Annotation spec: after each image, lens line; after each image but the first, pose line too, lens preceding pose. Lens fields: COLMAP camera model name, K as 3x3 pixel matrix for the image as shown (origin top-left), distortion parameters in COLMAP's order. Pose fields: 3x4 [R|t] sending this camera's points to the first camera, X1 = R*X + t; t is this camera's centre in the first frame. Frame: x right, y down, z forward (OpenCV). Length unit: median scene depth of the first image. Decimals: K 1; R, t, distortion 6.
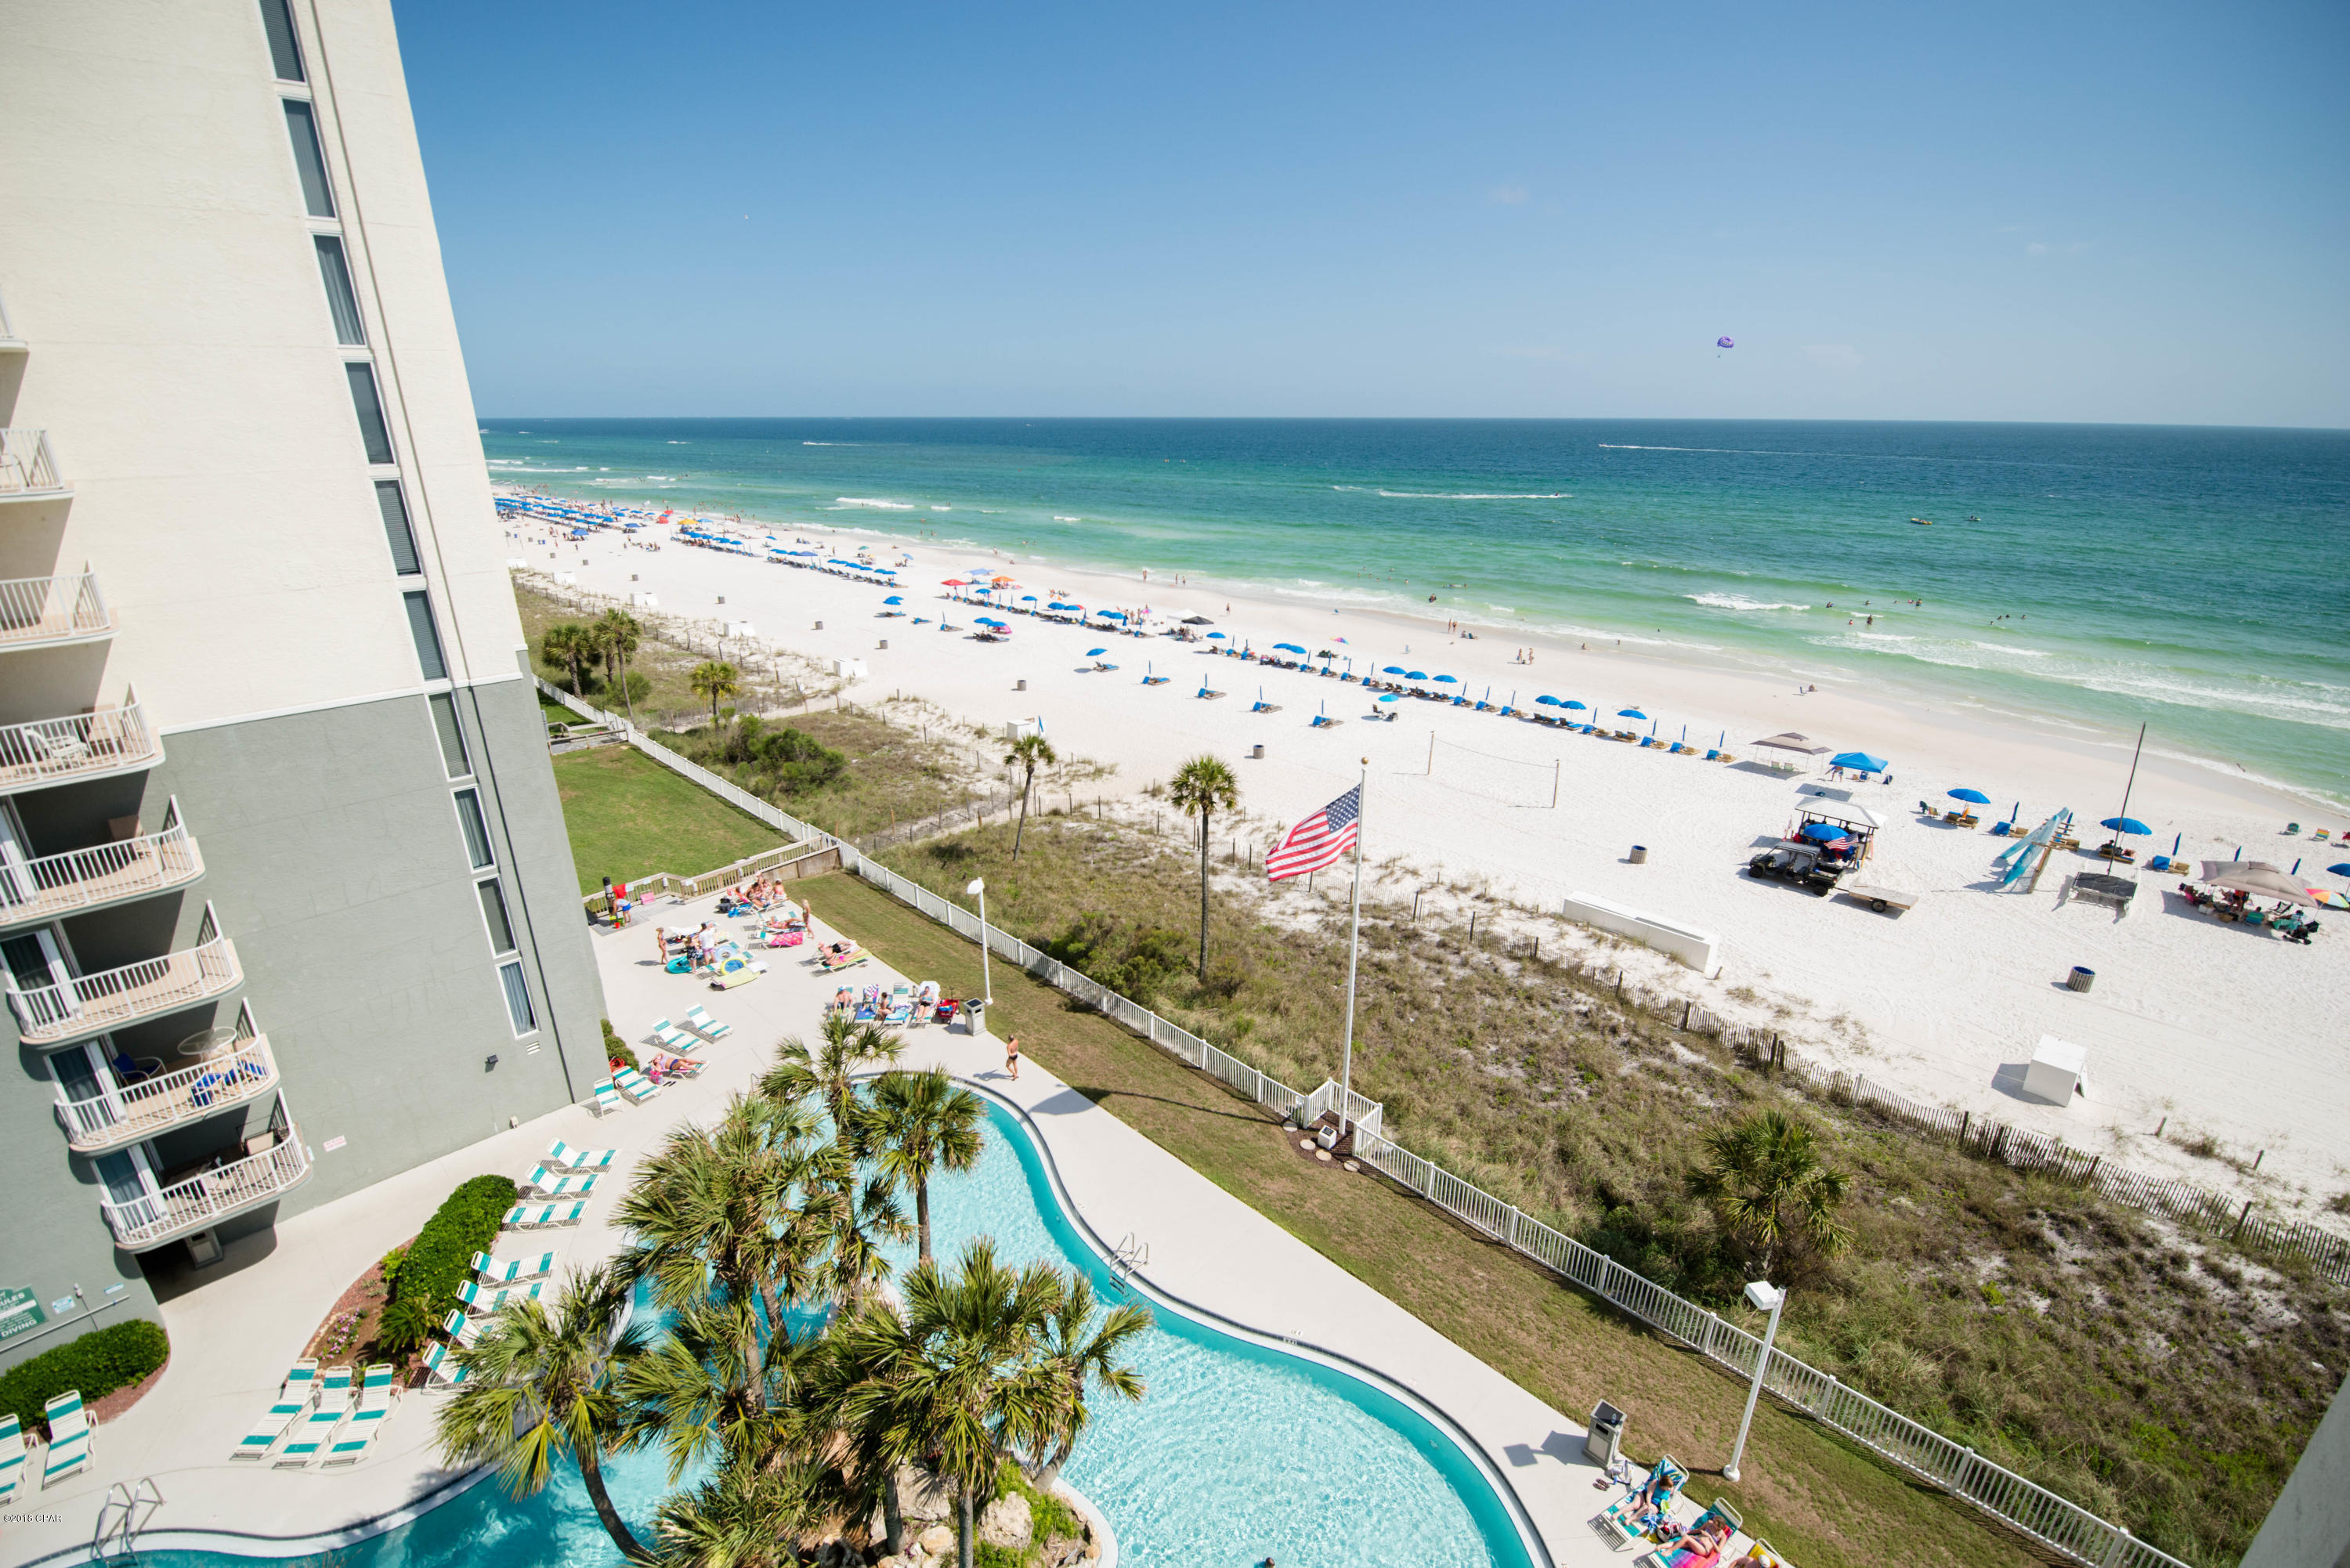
lens RADIAL K [[1018.8, 0, 1188.4], [0, 1018.8, 774.1], [0, 0, 1]] dist [-0.000726, -0.008367]
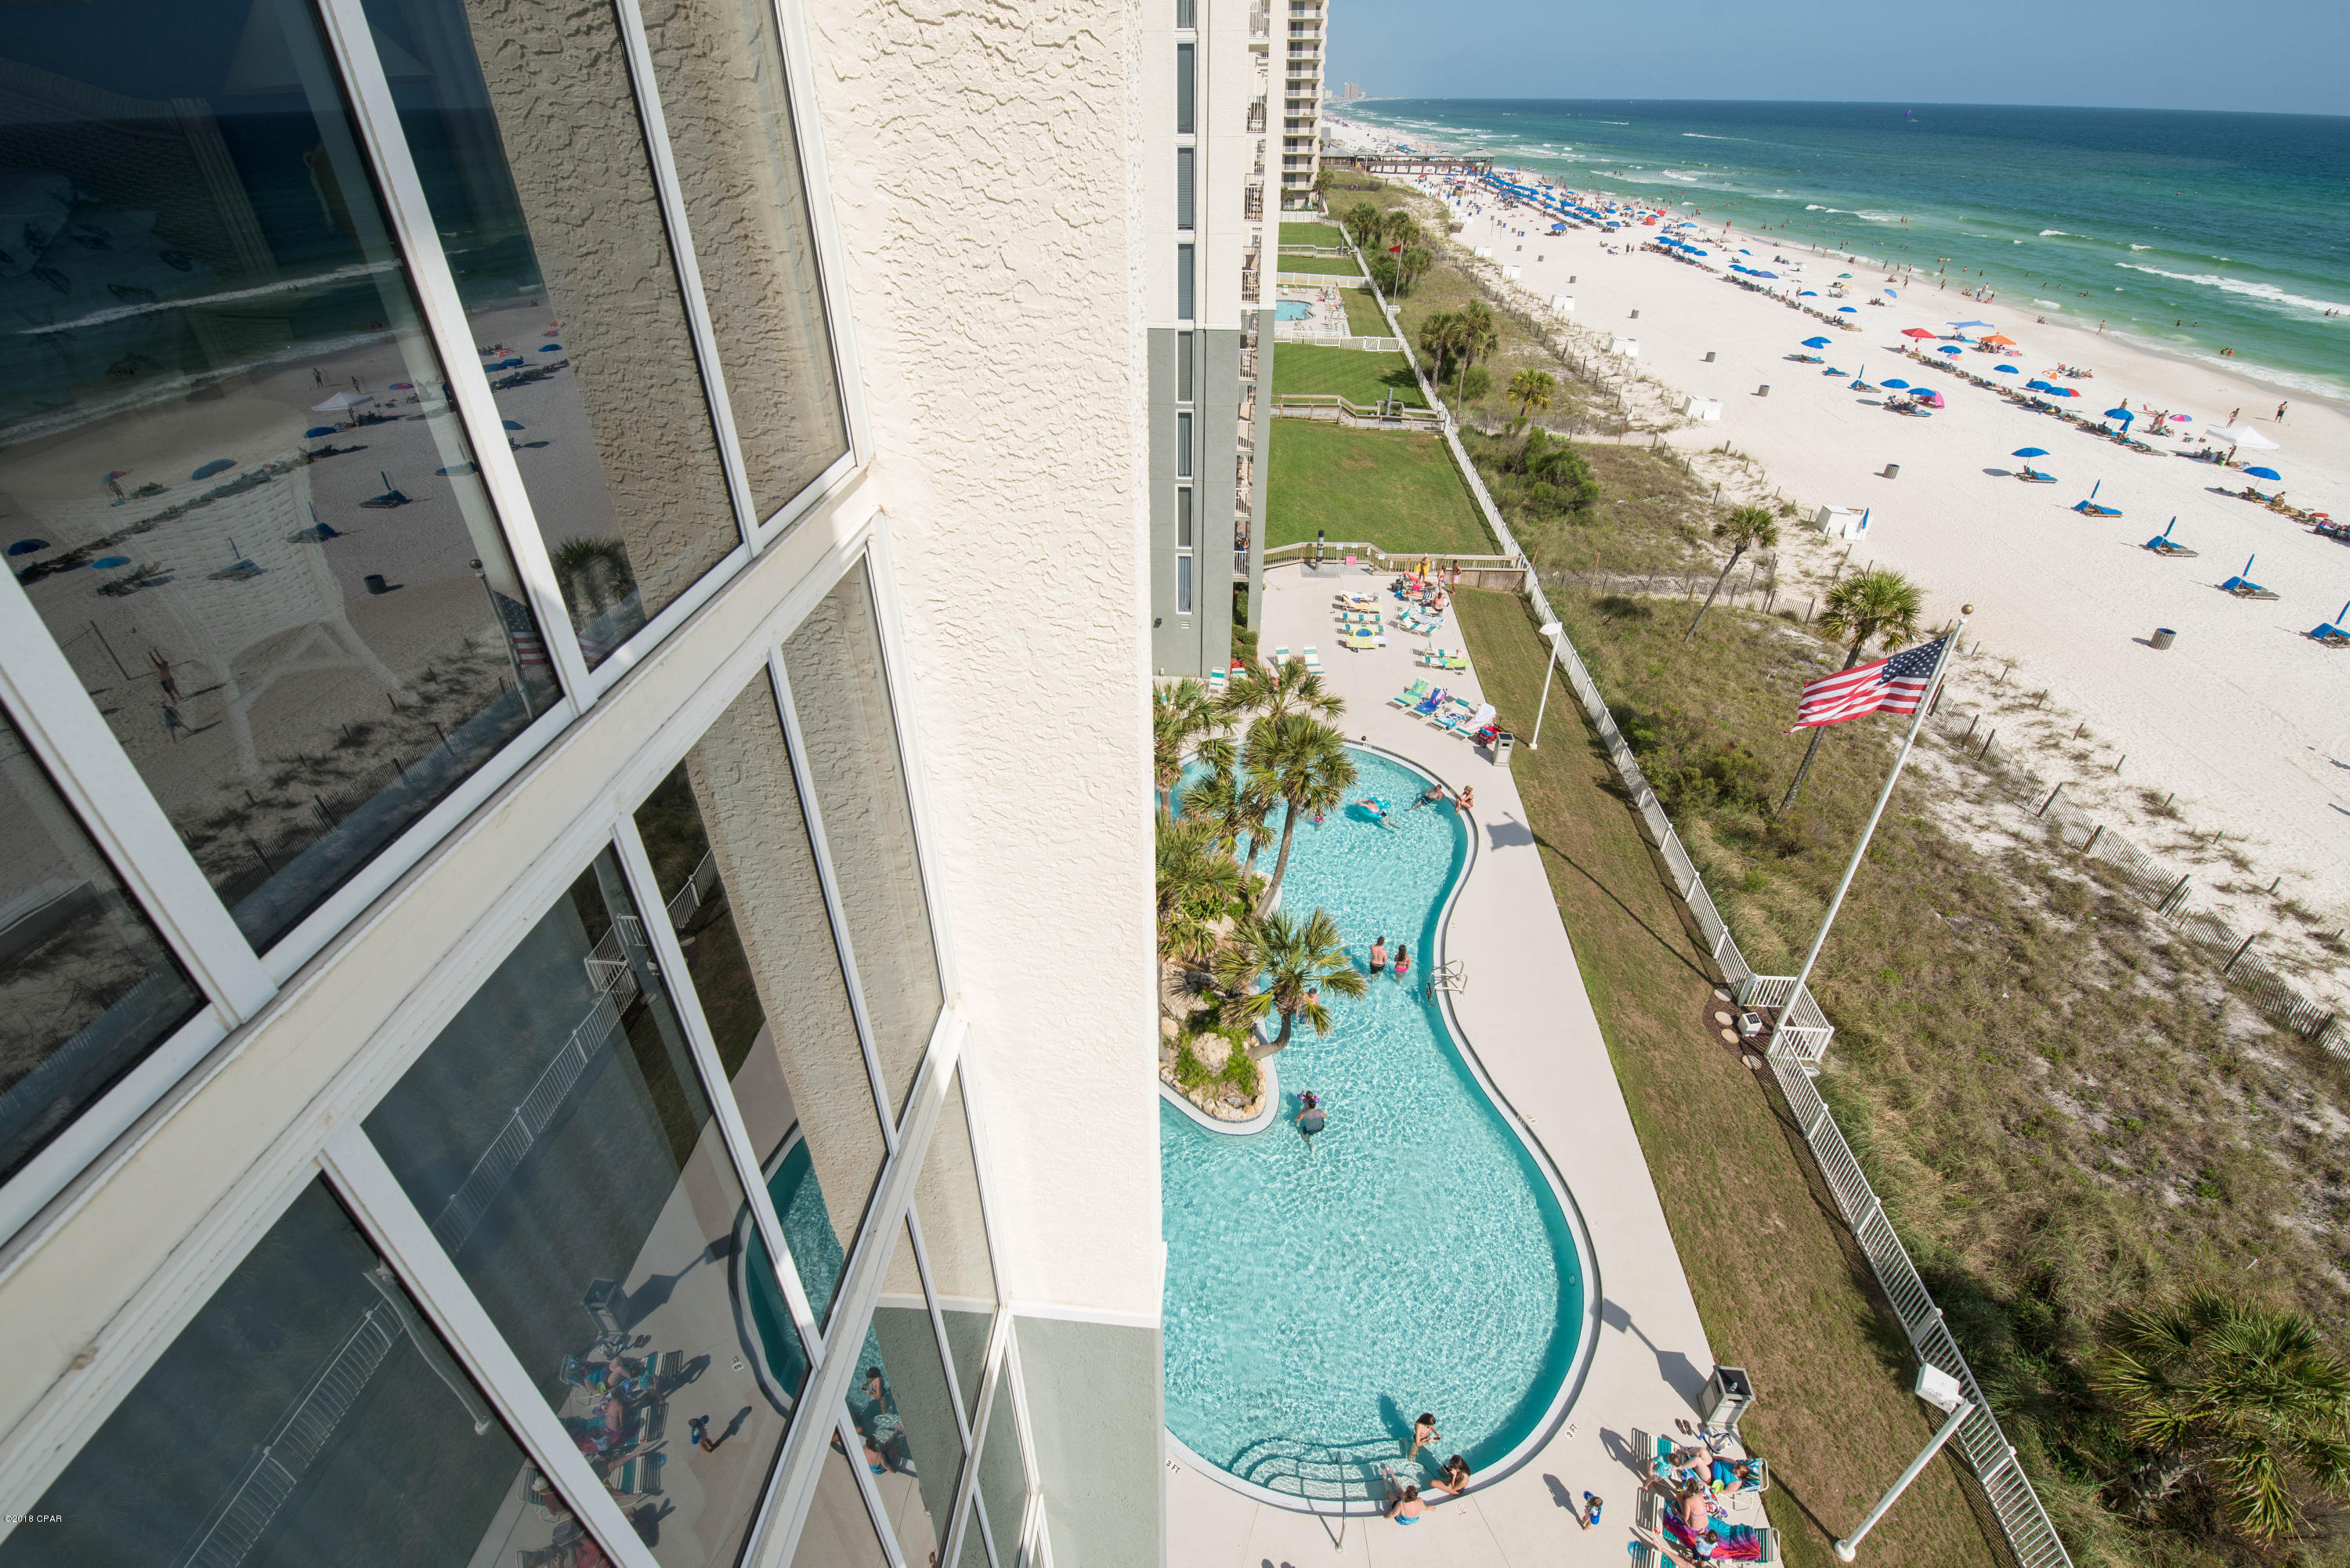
lens RADIAL K [[1045.2, 0, 1173.6], [0, 1045.2, 772.0], [0, 0, 1]] dist [-0.002771, -0.010630]
pose [[0.634663, 0.418251, -0.649823, 0.246010], [-0.253609, 0.907035, 0.336110, -0.009442], [0.729990, -0.048516, 0.681733, 0.037220]]
